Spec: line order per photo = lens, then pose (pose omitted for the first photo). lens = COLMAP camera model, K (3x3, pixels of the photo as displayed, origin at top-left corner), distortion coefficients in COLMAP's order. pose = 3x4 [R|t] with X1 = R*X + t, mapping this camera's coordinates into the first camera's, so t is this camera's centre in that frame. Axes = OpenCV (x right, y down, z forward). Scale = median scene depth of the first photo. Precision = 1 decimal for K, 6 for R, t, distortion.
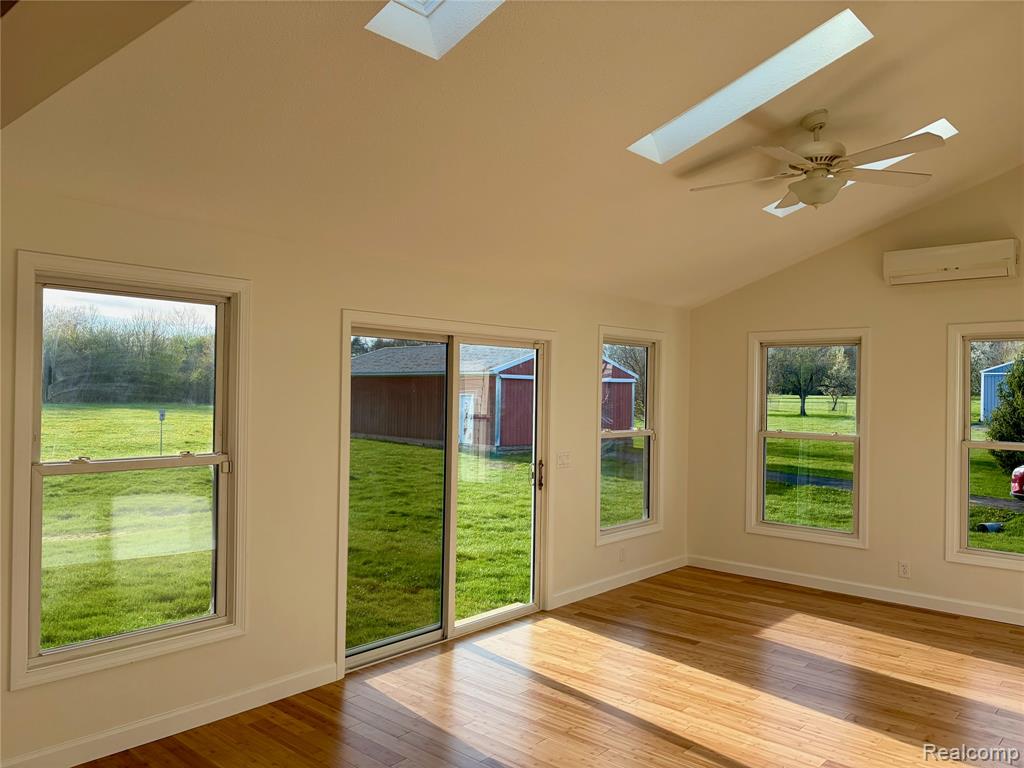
lens RADIAL K [[764.9, 0, 512.0], [0, 764.9, 384.0], [0, 0, 1]] dist [0.037241, -0.002077]
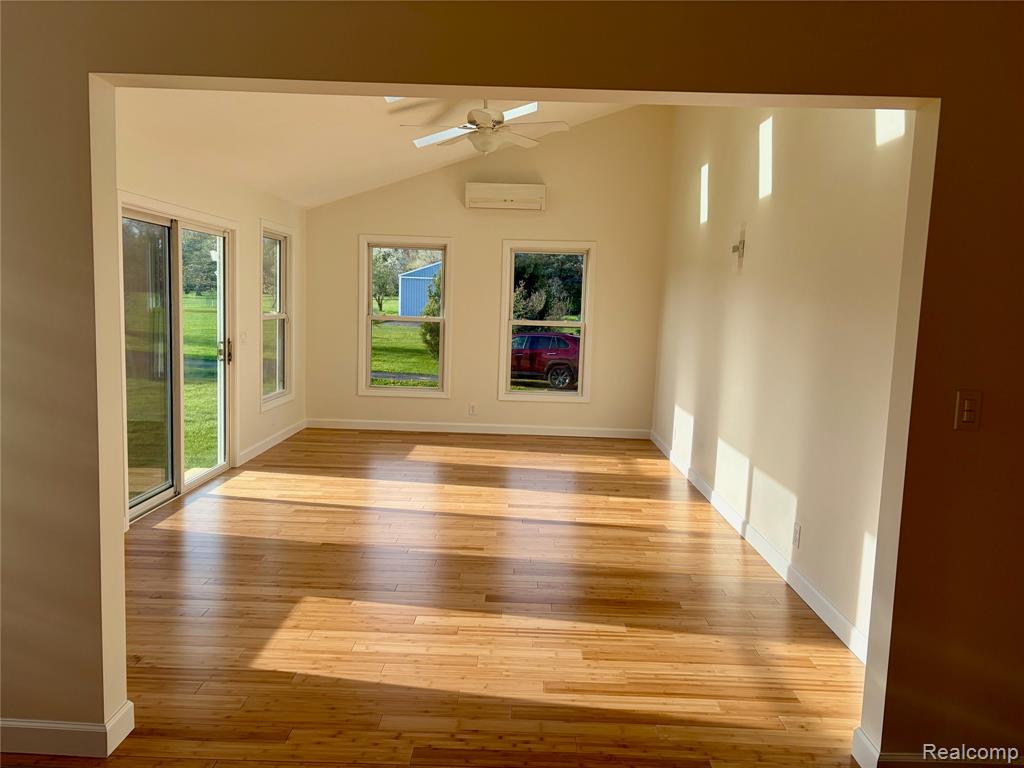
lens RADIAL K [[764.9, 0, 512.0], [0, 764.9, 384.0], [0, 0, 1]] dist [0.037241, -0.002077]
pose [[0.760615, -0.056787, 0.646715, -0.379708], [-0.029154, 0.992174, 0.121409, 0.017604], [-0.648549, -0.111200, 0.753007, -0.127910]]
